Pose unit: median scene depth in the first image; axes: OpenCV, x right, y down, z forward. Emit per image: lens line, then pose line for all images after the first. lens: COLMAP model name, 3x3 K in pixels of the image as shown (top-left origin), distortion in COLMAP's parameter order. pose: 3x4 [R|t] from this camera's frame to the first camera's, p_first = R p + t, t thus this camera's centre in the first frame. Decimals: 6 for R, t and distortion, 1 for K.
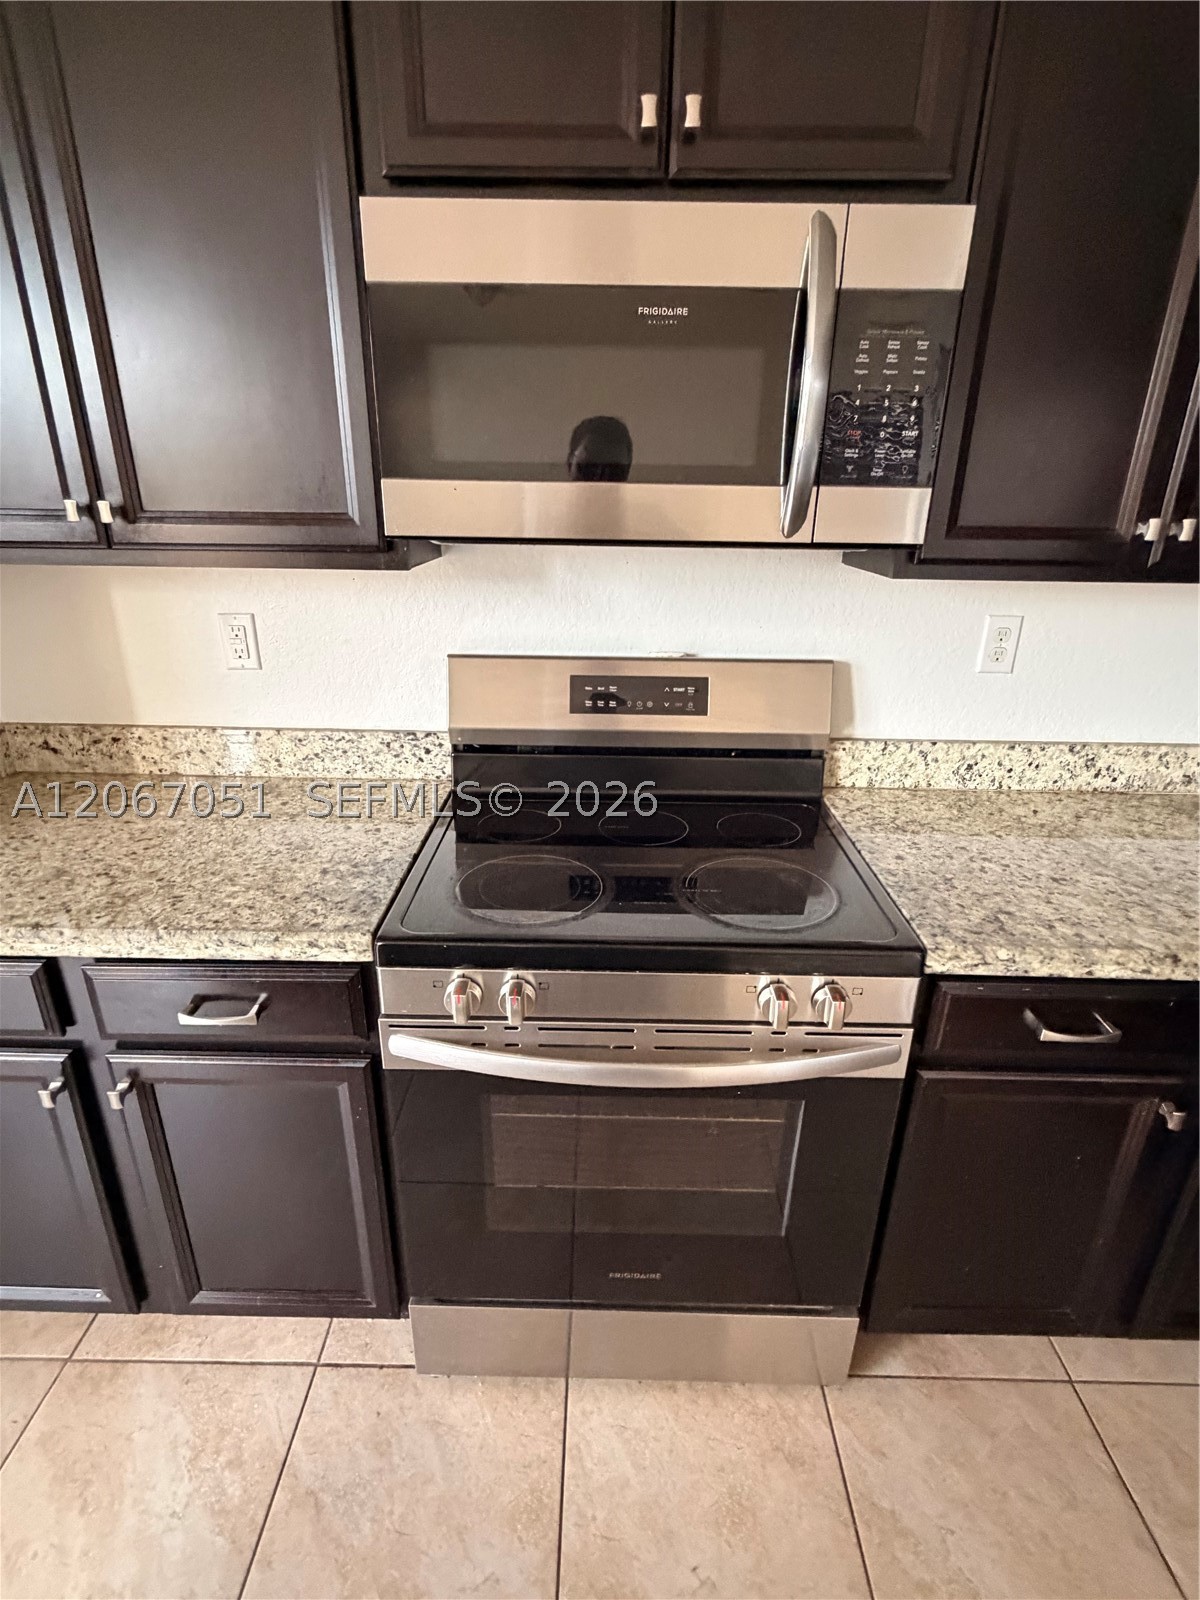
lens RADIAL K [[779.4, 0, 599.0], [0, 779.4, 799.6], [0, 0, 1]] dist [-0.014073, -0.000886]
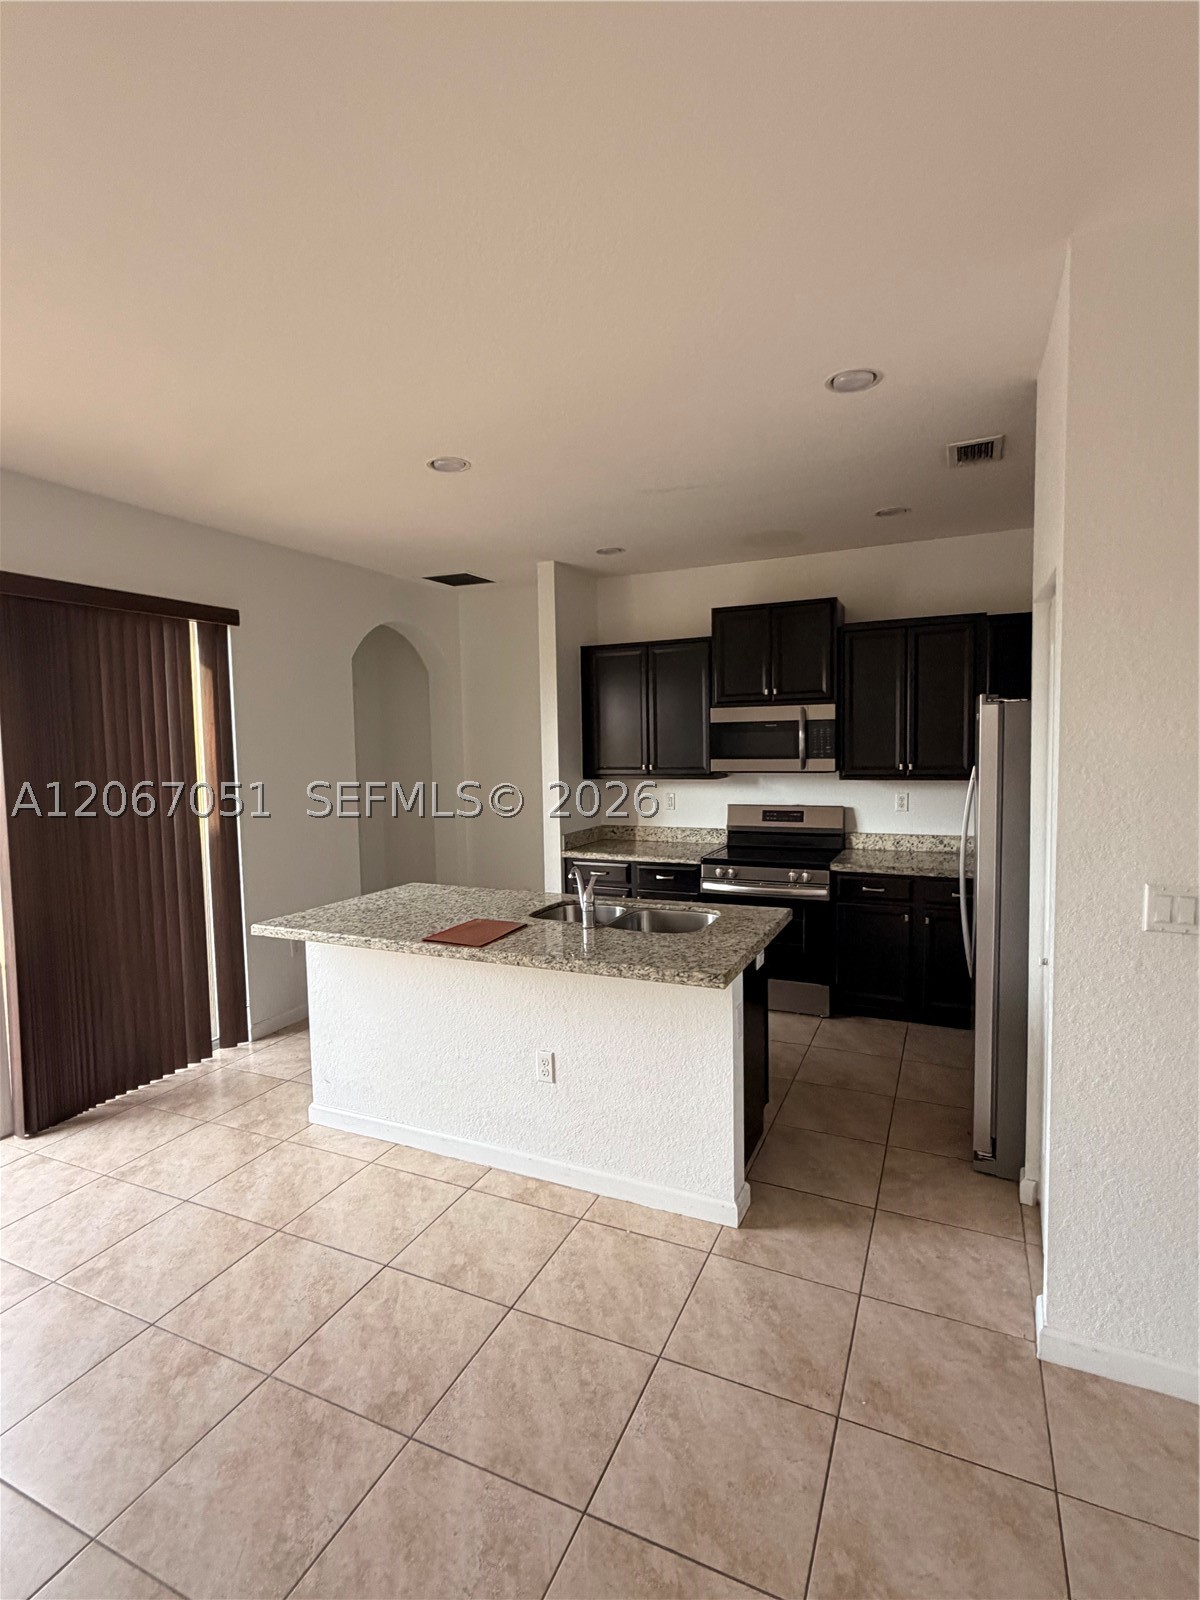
lens RADIAL K [[779.4, 0, 600.8], [0, 779.4, 798.9], [0, 0, 1]] dist [-0.014073, -0.000886]
pose [[0.913023, -0.001709, -0.407905, 0.708023], [-0.119951, 0.954653, -0.272487, 0.807866], [0.389874, 0.297715, 0.871415, -2.262140]]
